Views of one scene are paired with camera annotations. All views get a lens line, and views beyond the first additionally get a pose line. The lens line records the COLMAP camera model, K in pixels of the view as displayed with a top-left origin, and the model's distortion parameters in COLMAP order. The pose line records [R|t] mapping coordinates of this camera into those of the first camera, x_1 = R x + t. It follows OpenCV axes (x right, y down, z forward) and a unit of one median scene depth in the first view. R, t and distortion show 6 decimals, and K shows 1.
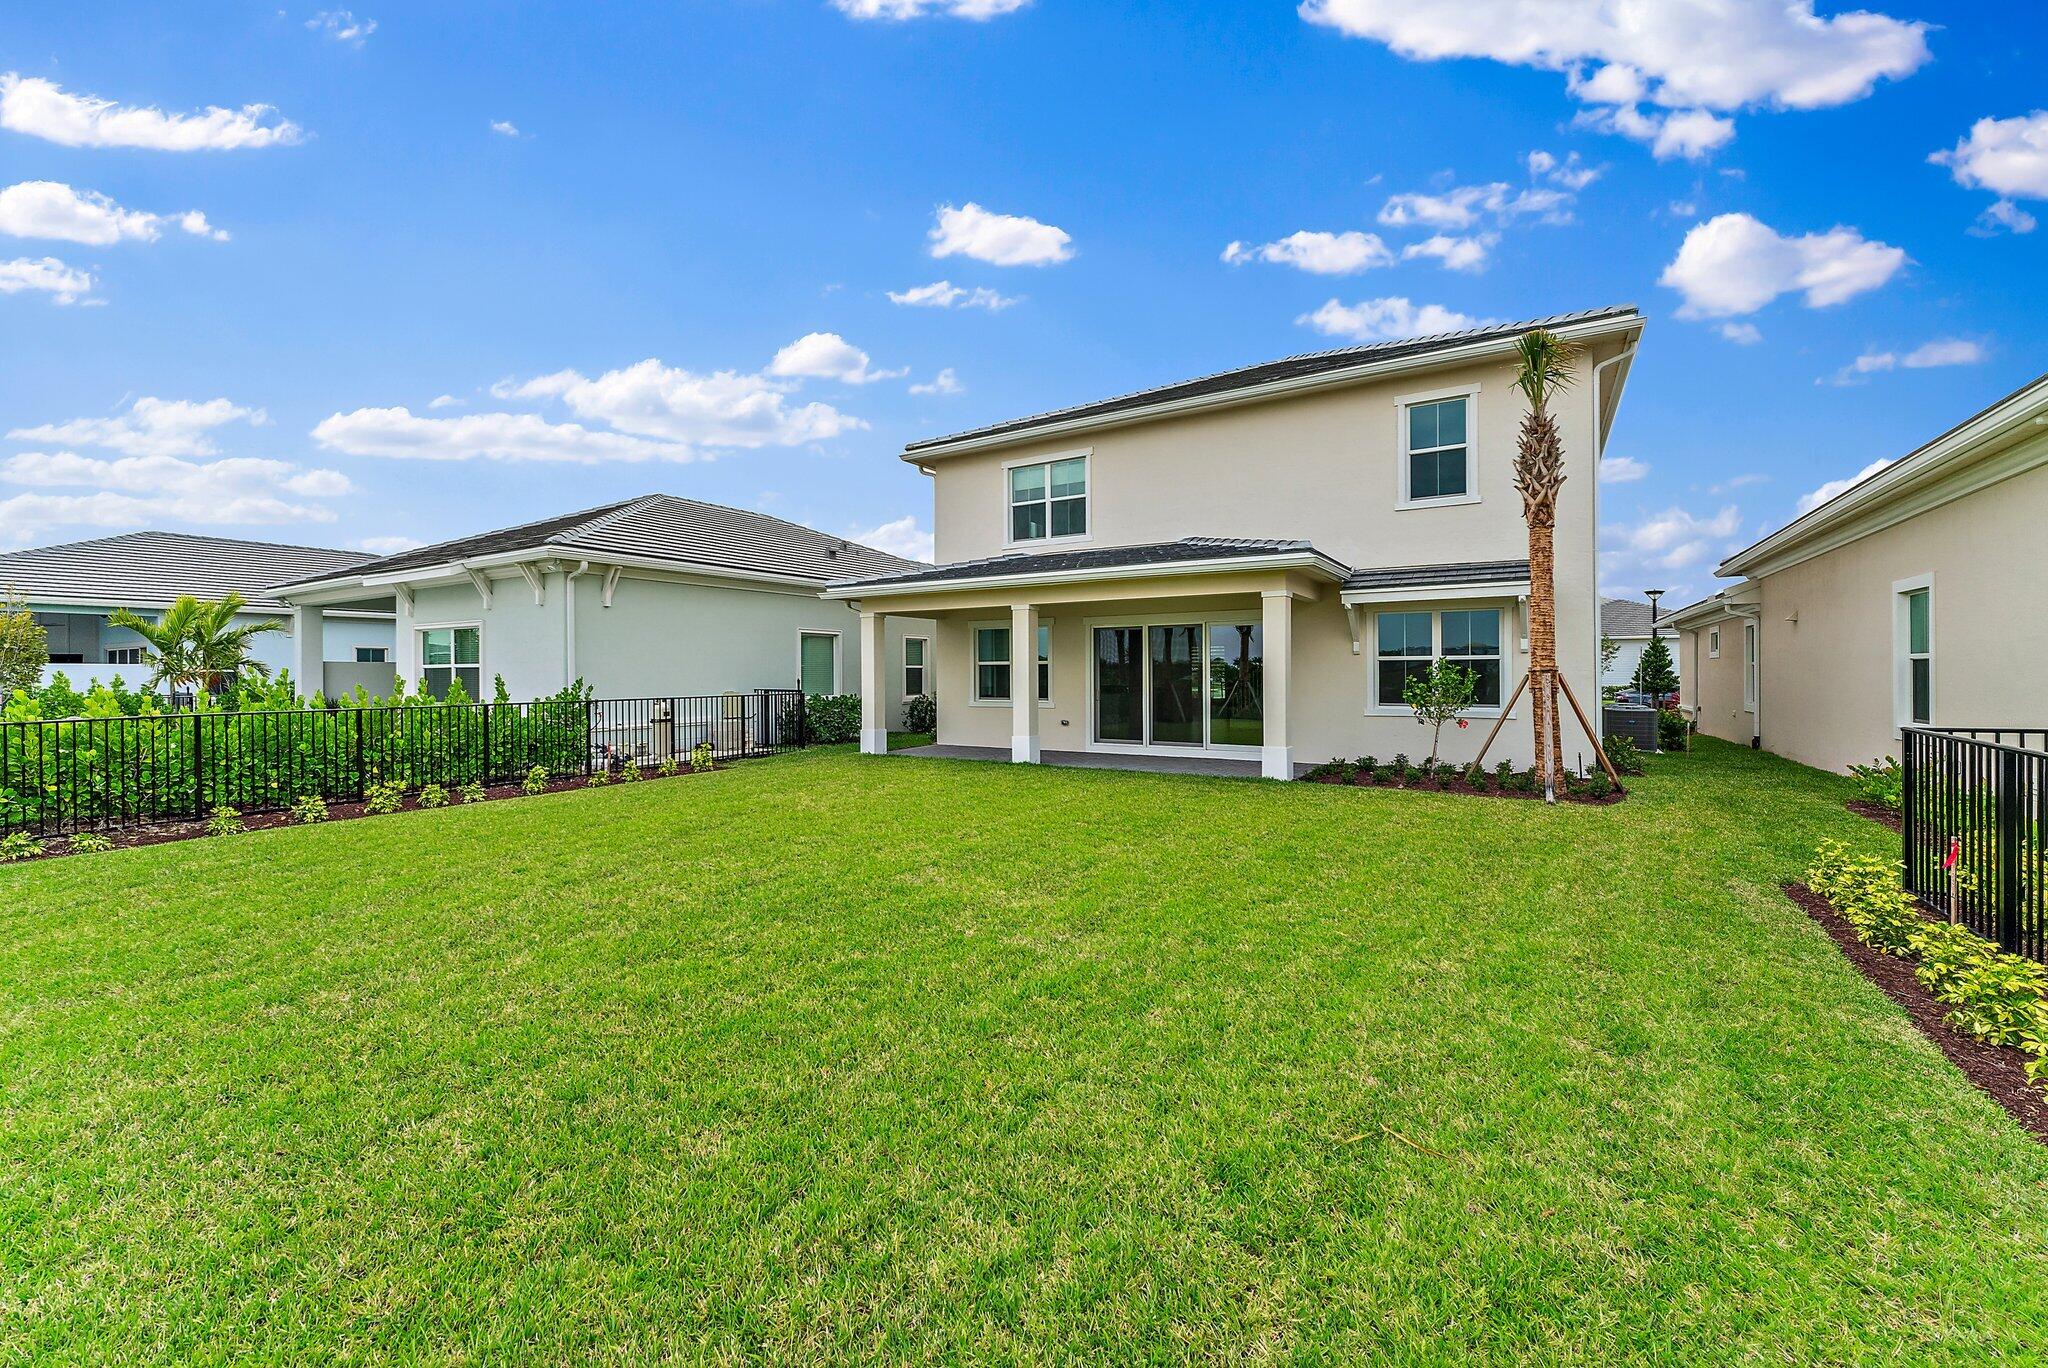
lens RADIAL K [[833.7, 0, 1023.1], [0, 833.7, 675.2], [0, 0, 1]] dist [0.000607, -0.000042]
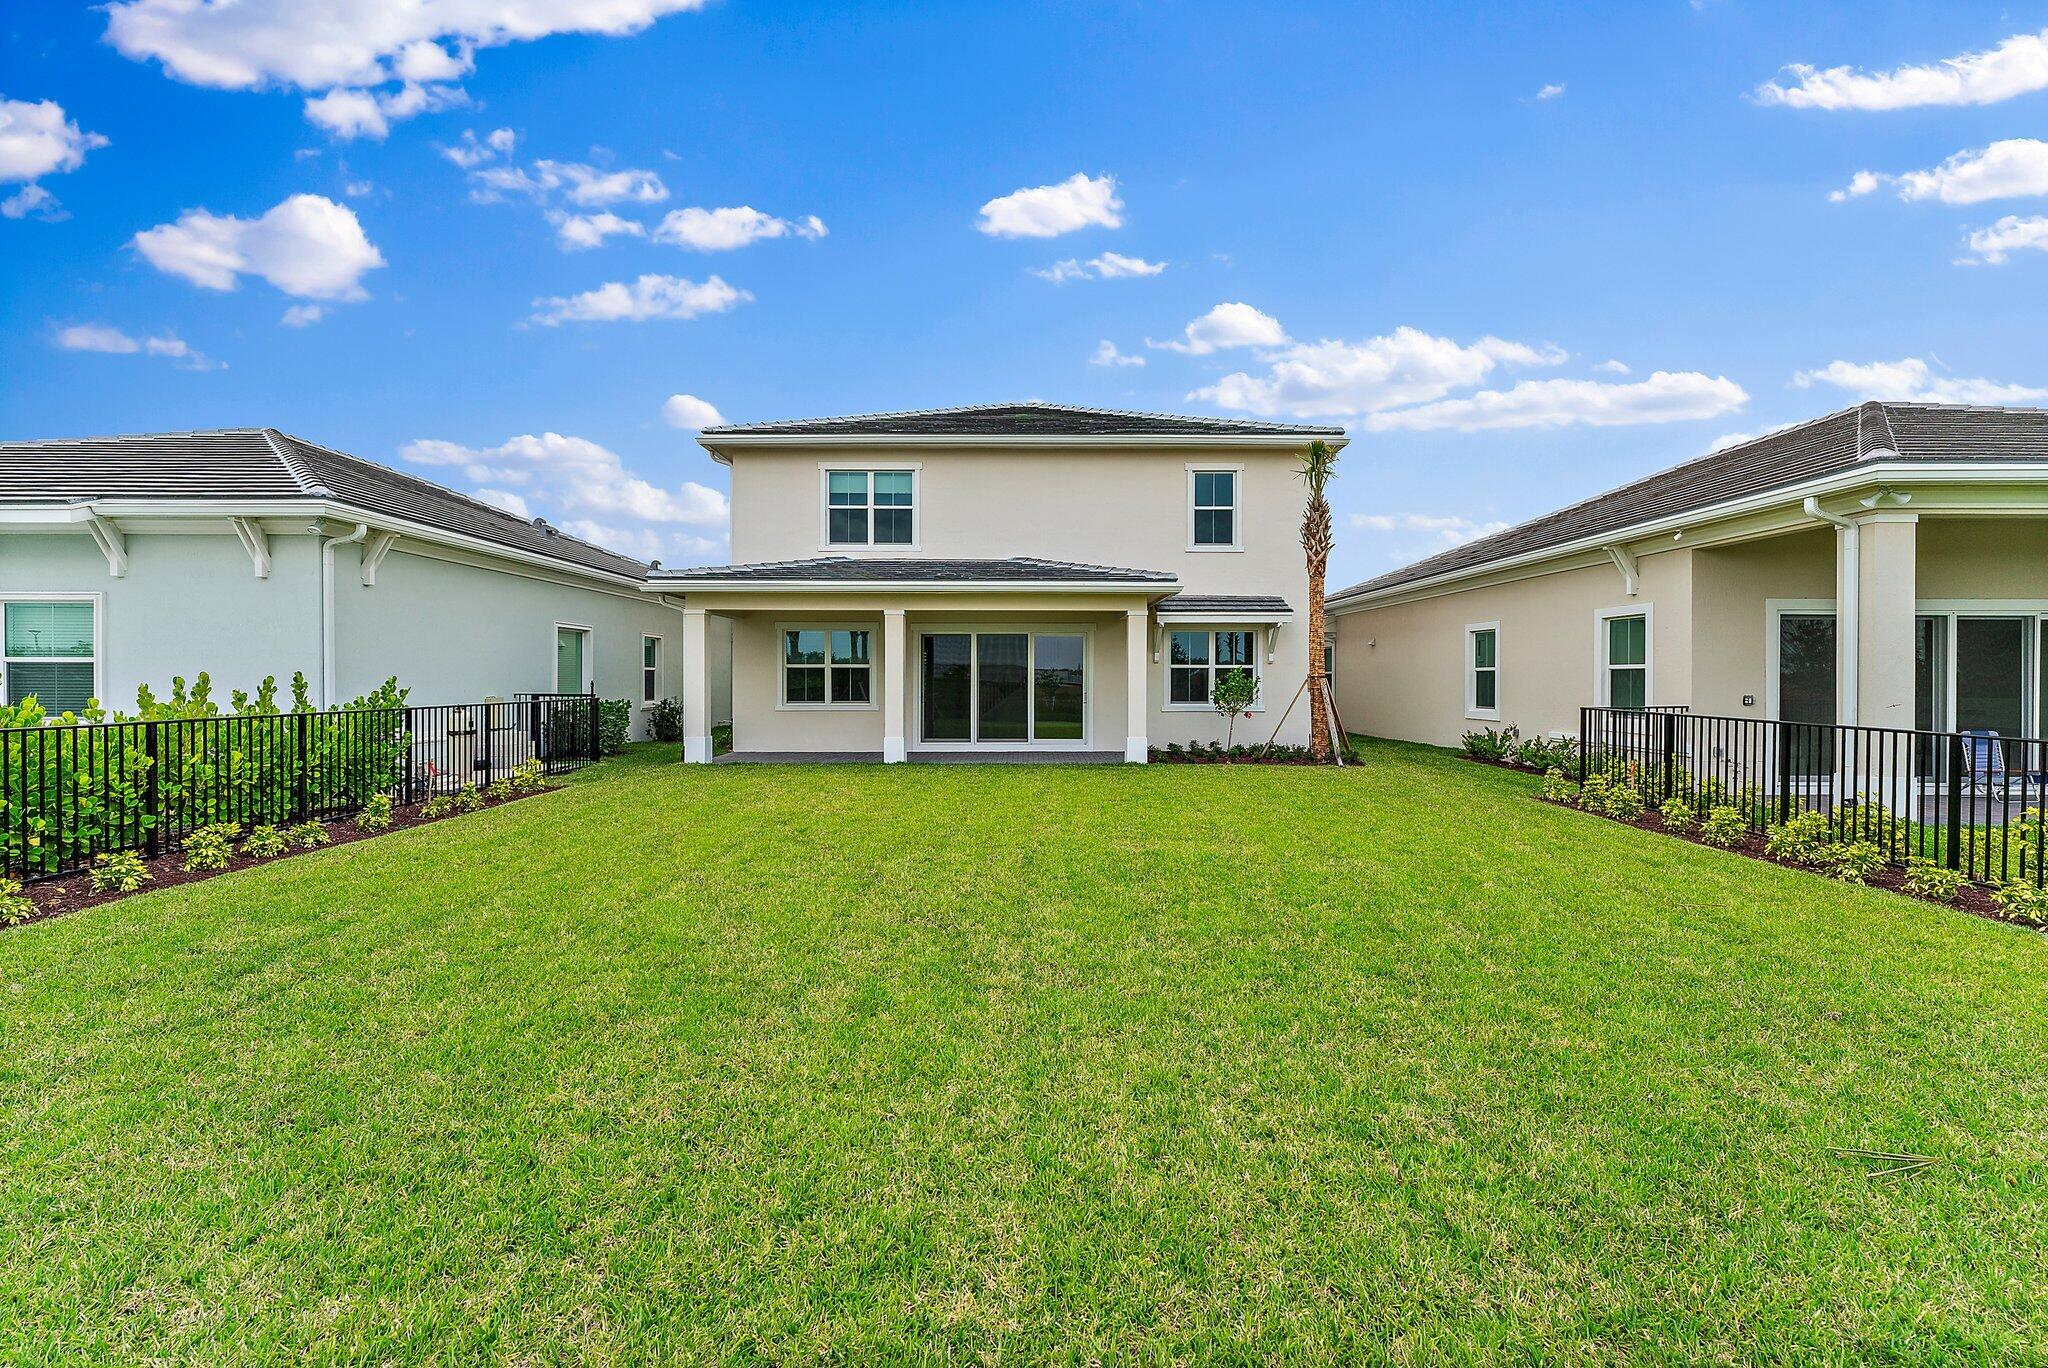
lens RADIAL K [[840.9, 0, 1024.0], [0, 840.9, 684.0], [0, 0, 1]] dist [-0.001013, -0.000087]
pose [[0.844792, 0.001769, 0.535092, -0.411317], [-0.003500, 0.999991, 0.002219, 0.004244], [-0.535083, -0.003747, 0.844791, 0.033188]]
